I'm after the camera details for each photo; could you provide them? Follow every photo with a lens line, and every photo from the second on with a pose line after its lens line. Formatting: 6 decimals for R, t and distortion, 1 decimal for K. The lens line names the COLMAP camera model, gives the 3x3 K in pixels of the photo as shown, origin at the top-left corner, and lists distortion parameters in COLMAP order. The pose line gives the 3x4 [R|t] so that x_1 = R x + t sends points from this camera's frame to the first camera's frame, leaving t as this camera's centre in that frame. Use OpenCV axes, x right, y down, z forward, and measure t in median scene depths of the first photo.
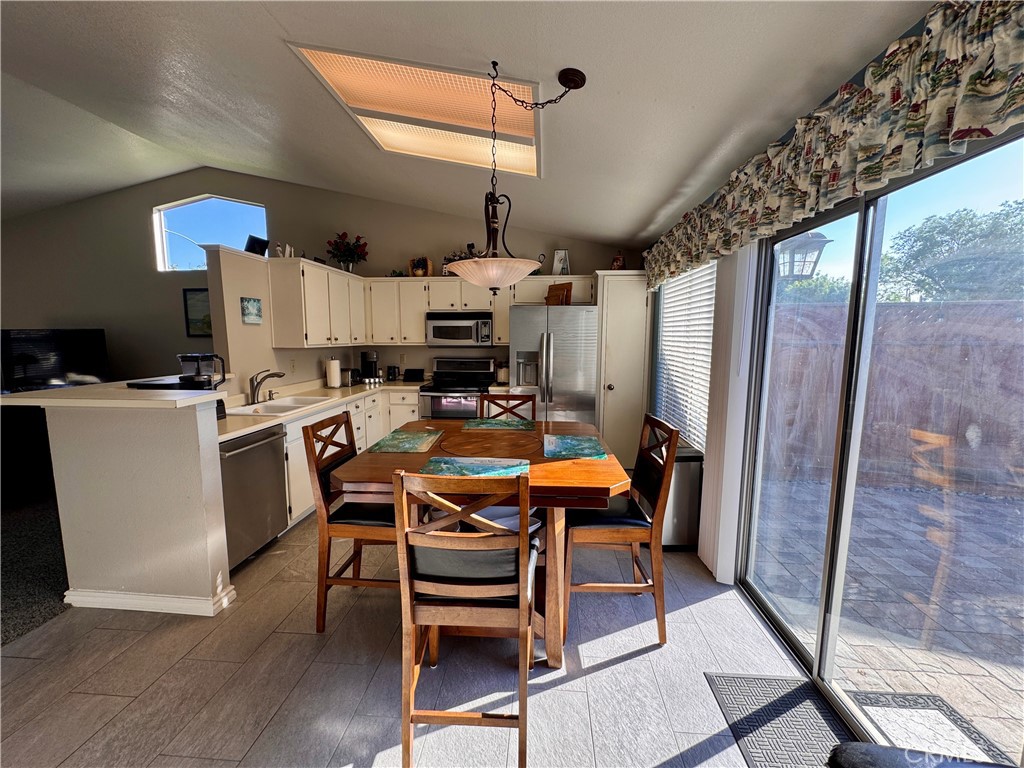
lens RADIAL K [[408.0, 0, 514.2], [0, 408.0, 383.4], [0, 0, 1]] dist [-0.004876, 0.001005]
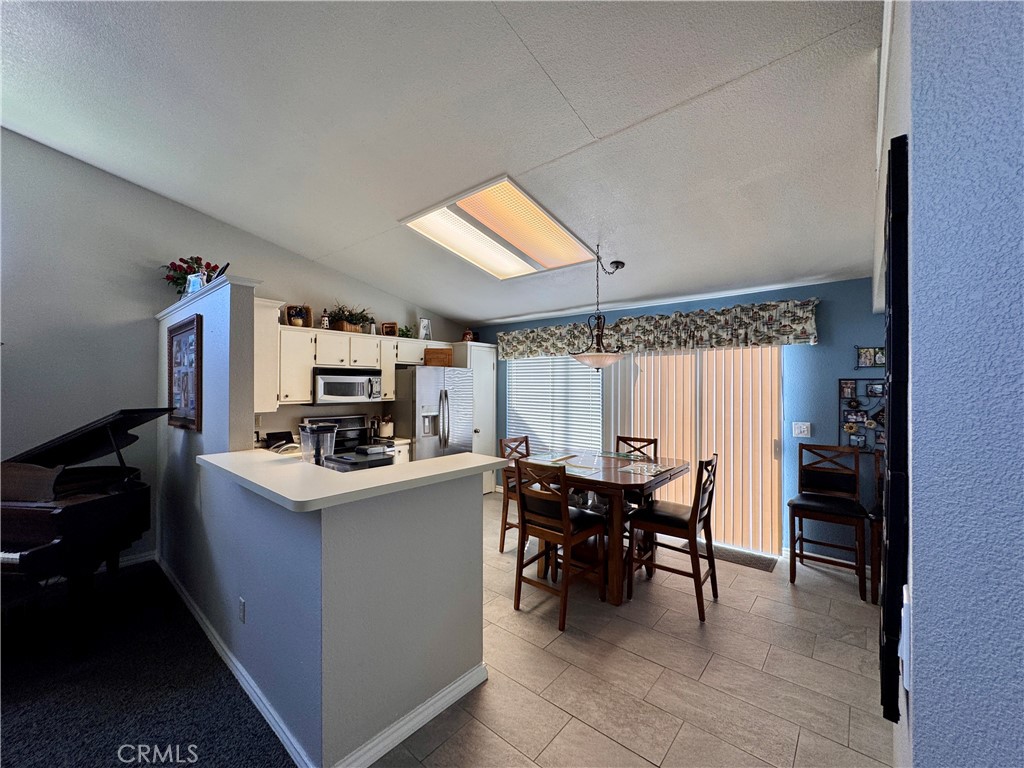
lens RADIAL K [[408.0, 0, 511.7], [0, 408.0, 385.3], [0, 0, 1]] dist [-0.004876, 0.001005]
pose [[0.594012, 0.000502, 0.804456, -0.687634], [0.089344, 0.993772, -0.066592, -0.035164], [-0.799479, 0.111430, 0.590268, 0.124142]]
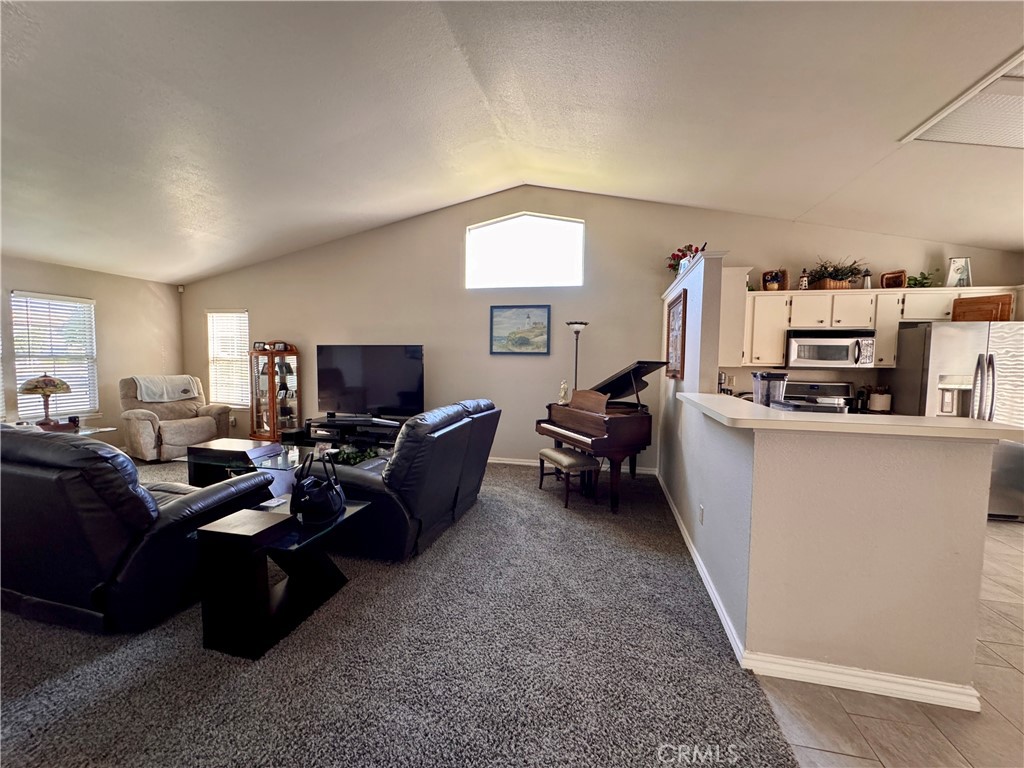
lens RADIAL K [[408.0, 0, 513.1], [0, 408.0, 382.5], [0, 0, 1]] dist [-0.004876, 0.001005]
pose [[0.989100, 0.020759, -0.145772, -0.687395], [-0.028516, 0.998275, -0.051327, 0.004894], [0.144455, 0.054924, 0.987986, 0.033951]]
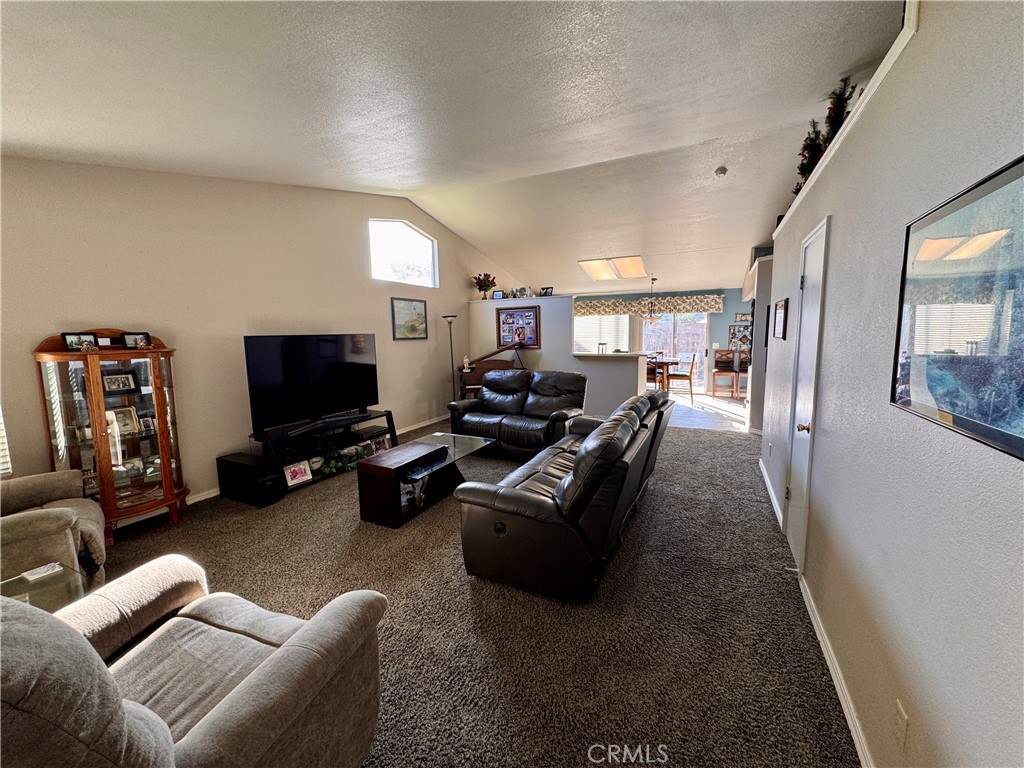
lens RADIAL K [[408.0, 0, 509.9], [0, 408.0, 387.1], [0, 0, 1]] dist [-0.004876, 0.001005]
pose [[0.373119, -0.130247, 0.918596, -1.984039], [0.121493, 0.988430, 0.090800, -0.056718], [-0.919794, 0.077724, 0.384626, 0.324926]]
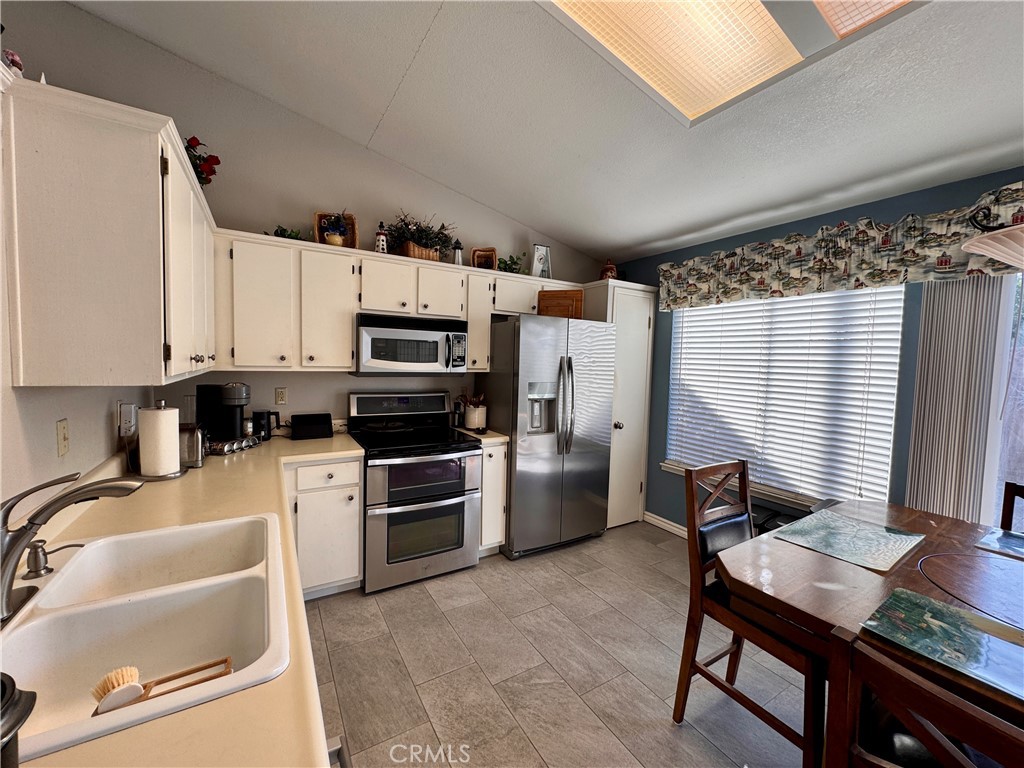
lens RADIAL K [[408.0, 0, 513.6], [0, 408.0, 382.6], [0, 0, 1]] dist [-0.004876, 0.001005]
pose [[0.811712, -0.013562, 0.583901, -0.371273], [0.040604, 0.998622, -0.033252, -0.052543], [-0.582645, 0.050700, 0.811144, 0.433888]]
